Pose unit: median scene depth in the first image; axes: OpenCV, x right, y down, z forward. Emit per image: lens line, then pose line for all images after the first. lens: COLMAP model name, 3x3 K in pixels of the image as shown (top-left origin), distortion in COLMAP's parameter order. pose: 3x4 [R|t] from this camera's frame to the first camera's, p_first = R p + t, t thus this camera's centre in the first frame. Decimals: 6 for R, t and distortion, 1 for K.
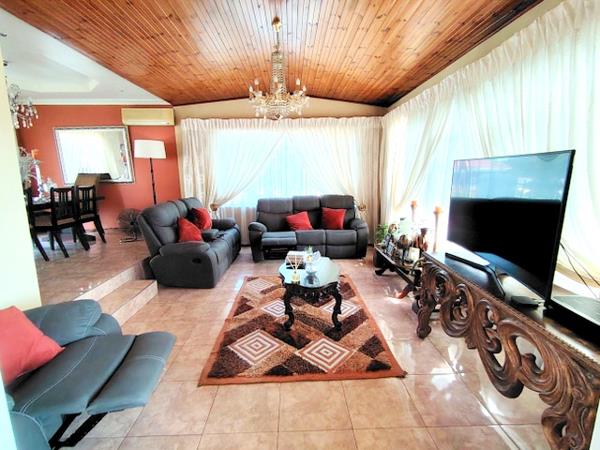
lens RADIAL K [[283.4, 0, 300.3], [0, 283.4, 225.2], [0, 0, 1]] dist [0.000871, 0.000166]
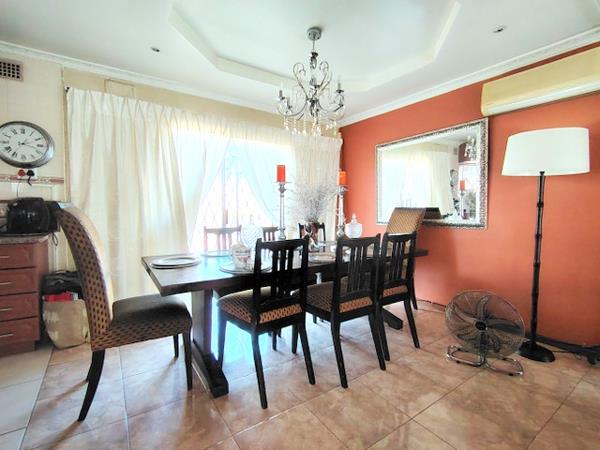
lens RADIAL K [[283.4, 0, 299.6], [0, 283.4, 223.1], [0, 0, 1]] dist [0.000871, 0.000166]
pose [[0.540347, 0.056588, -0.839537, -0.373307], [-0.156943, 0.987006, -0.034484, -0.096339], [0.826676, 0.150392, 0.542207, 0.497313]]
